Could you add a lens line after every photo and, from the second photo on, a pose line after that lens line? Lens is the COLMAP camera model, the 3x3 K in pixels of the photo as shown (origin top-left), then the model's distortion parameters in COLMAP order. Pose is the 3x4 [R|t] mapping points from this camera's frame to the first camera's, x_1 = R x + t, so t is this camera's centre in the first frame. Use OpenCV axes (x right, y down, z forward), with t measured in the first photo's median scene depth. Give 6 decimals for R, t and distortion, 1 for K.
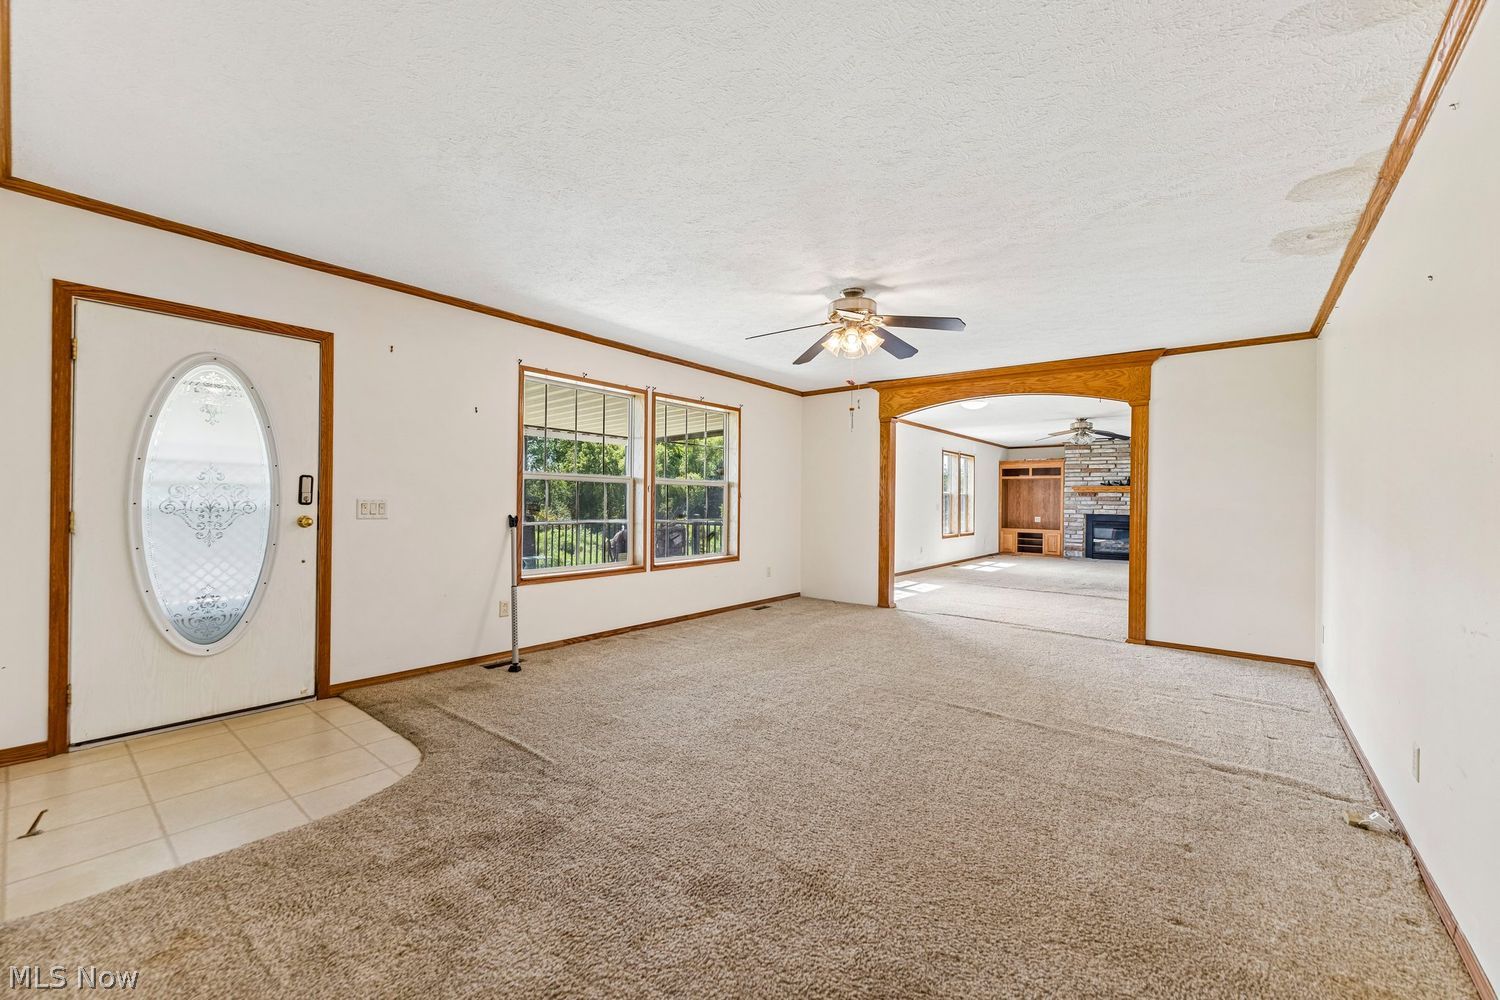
lens RADIAL K [[591.9, 0, 751.6], [0, 591.9, 498.3], [0, 0, 1]] dist [0.000765, -0.000097]
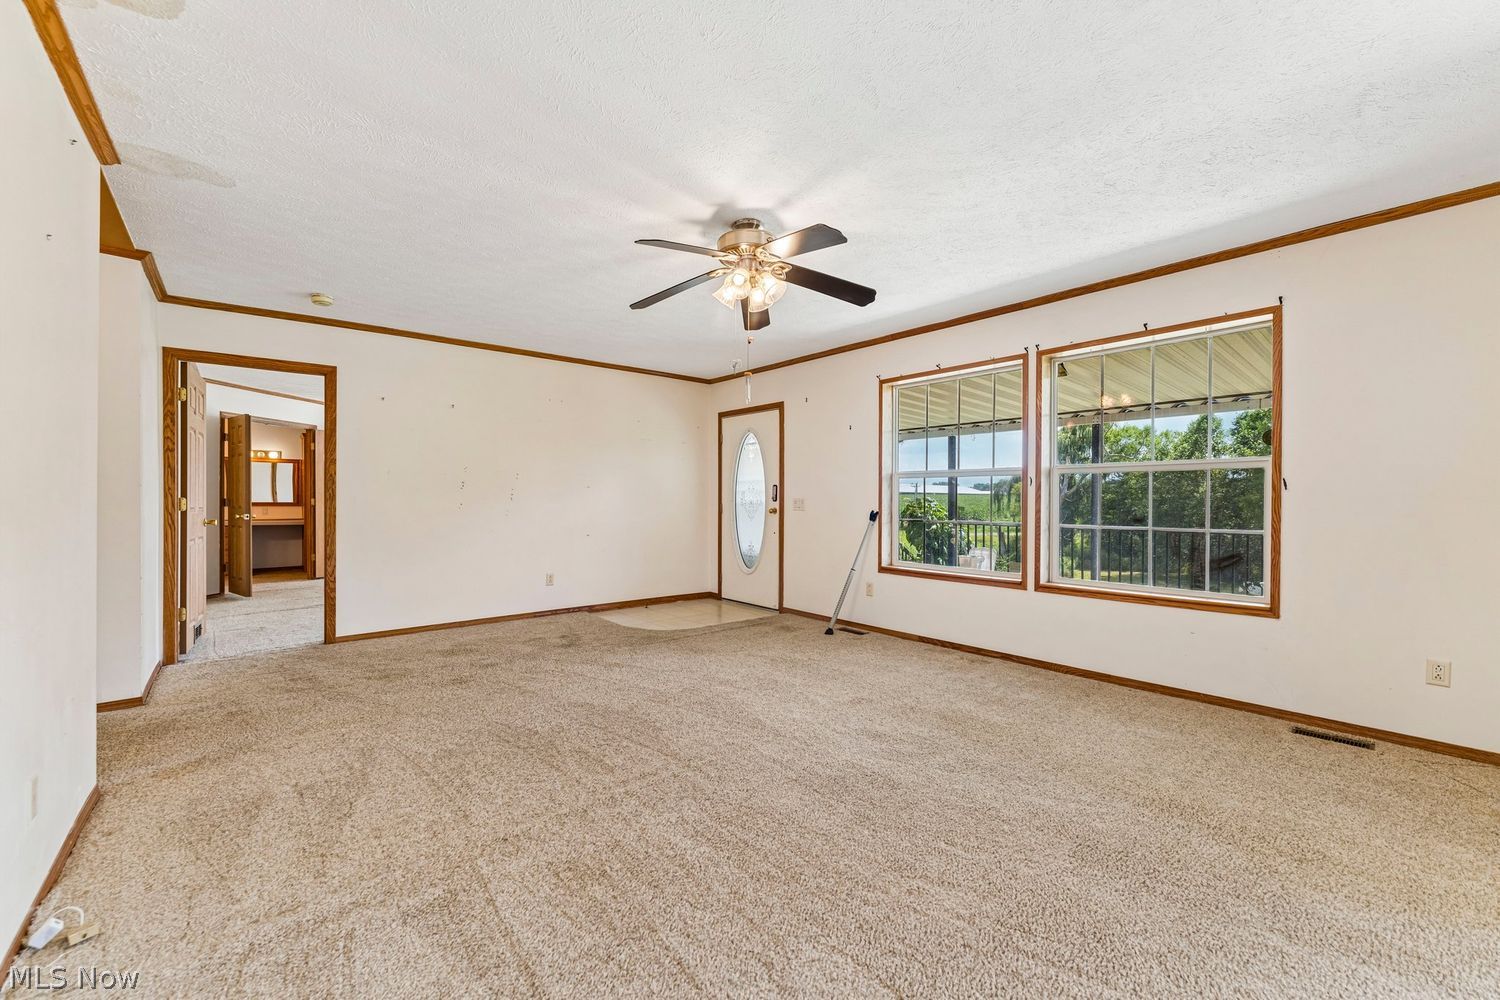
lens RADIAL K [[595.7, 0, 744.5], [0, 595.7, 500.9], [0, 0, 1]] dist [-0.000630, -0.000584]
pose [[-0.185920, -0.008635, -0.982527, 0.389918], [-0.002097, 0.999963, -0.008392, 0.009406], [0.982563, 0.000500, -0.185931, 0.471188]]
